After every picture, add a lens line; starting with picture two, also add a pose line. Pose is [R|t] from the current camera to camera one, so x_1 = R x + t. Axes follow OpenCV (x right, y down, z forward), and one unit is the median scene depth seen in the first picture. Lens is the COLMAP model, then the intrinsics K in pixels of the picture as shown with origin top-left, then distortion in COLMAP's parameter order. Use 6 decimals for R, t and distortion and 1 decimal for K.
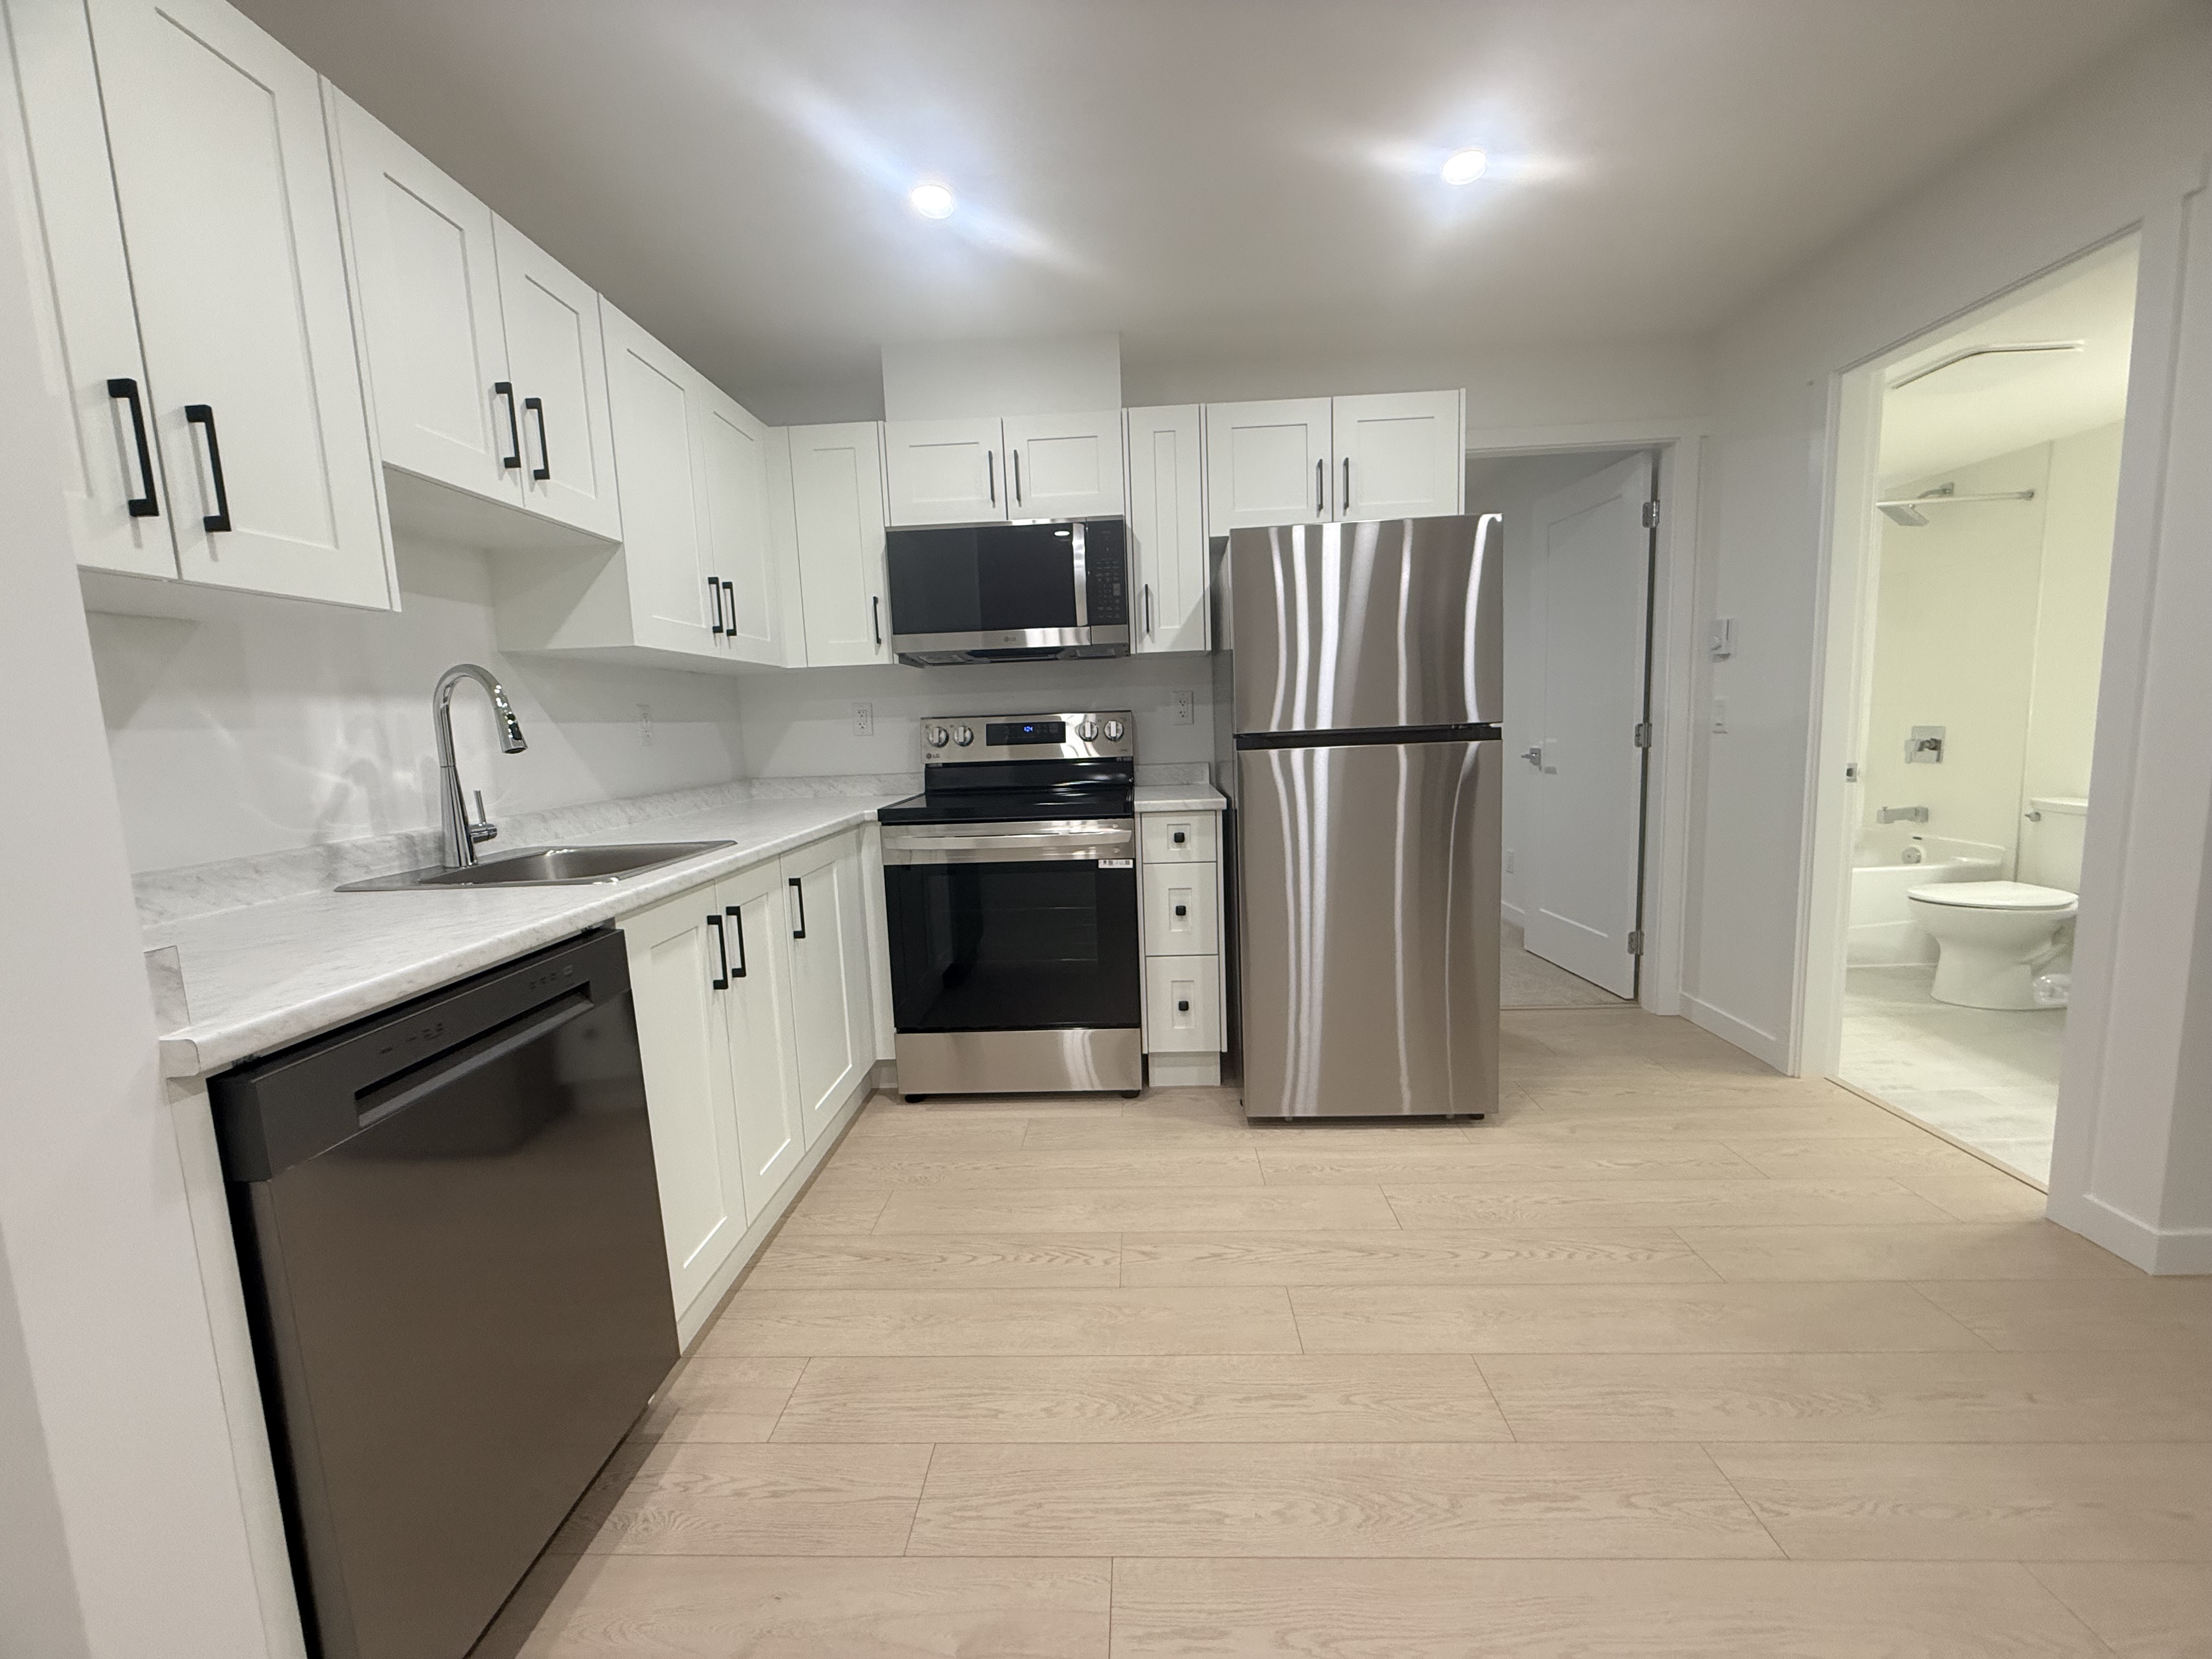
lens RADIAL K [[878.8, 0, 1109.9], [0, 878.8, 830.2], [0, 0, 1]] dist [0.002288, 0.000029]
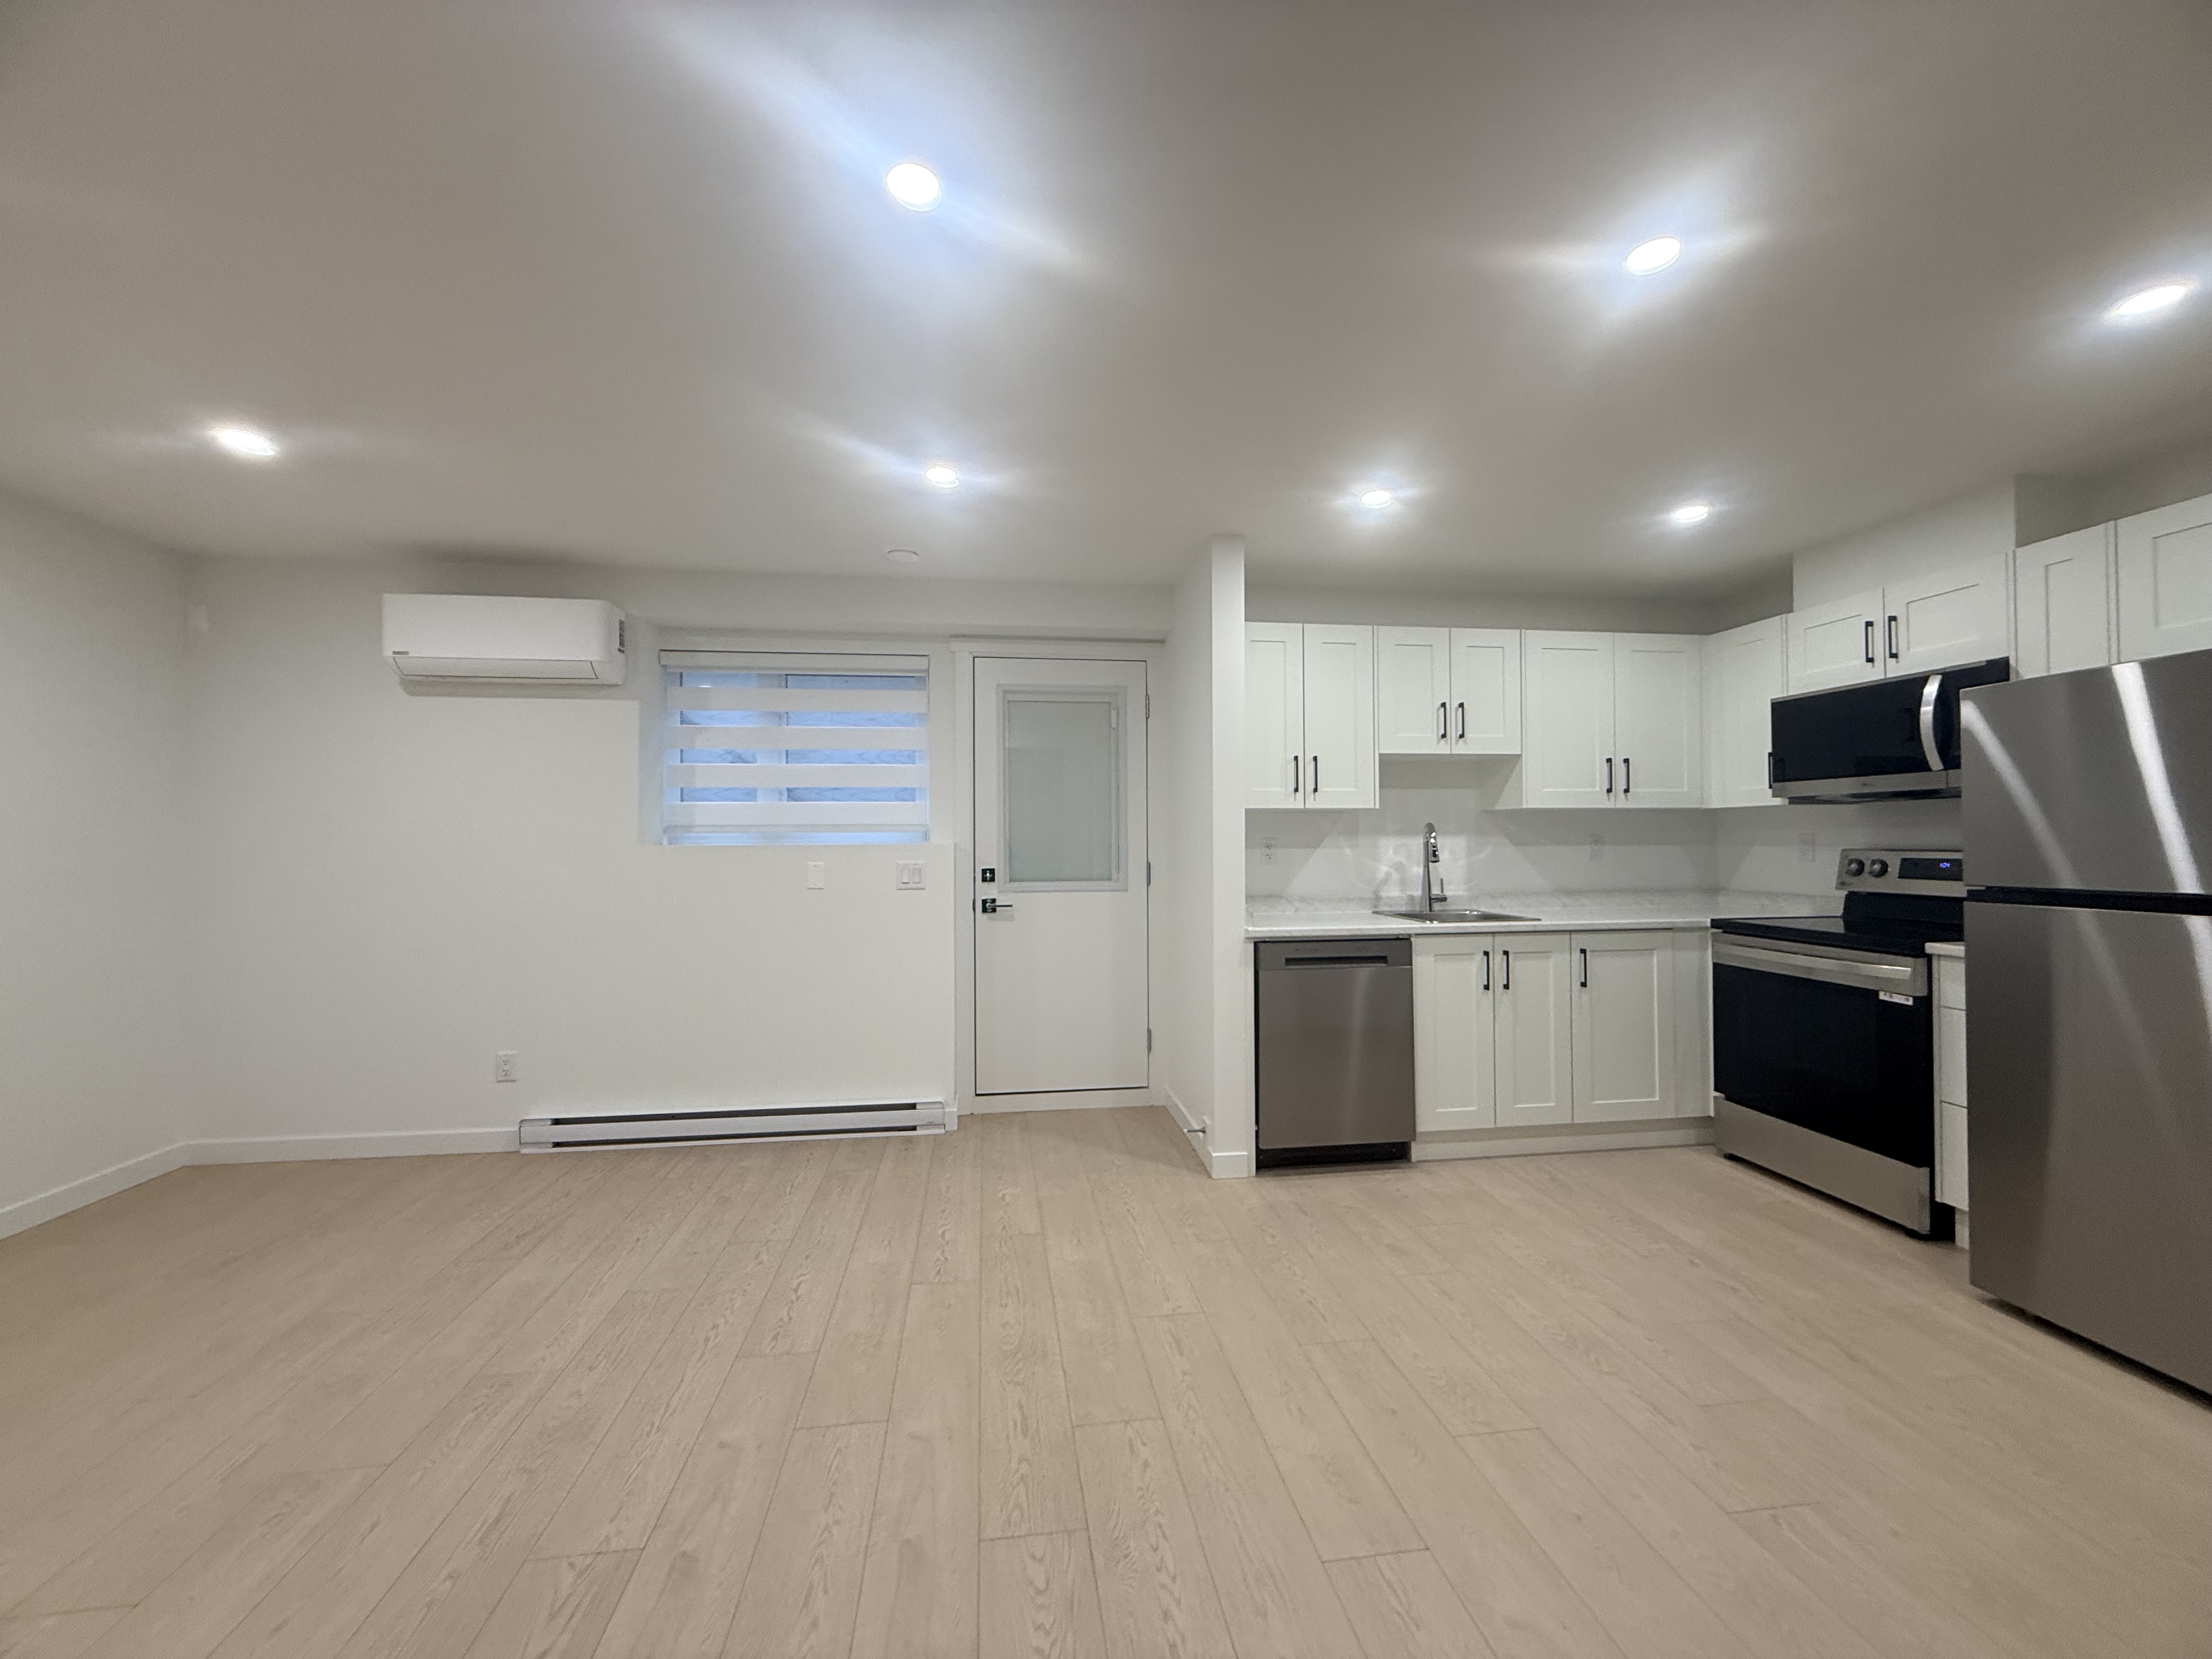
lens RADIAL K [[878.8, 0, 1097.0], [0, 878.8, 836.5], [0, 0, 1]] dist [0.002288, 0.000029]
pose [[0.163793, 0.032172, -0.985970, 1.370557], [-0.123691, 0.992250, 0.011829, -0.074611], [0.978710, 0.120018, 0.166503, -0.215082]]
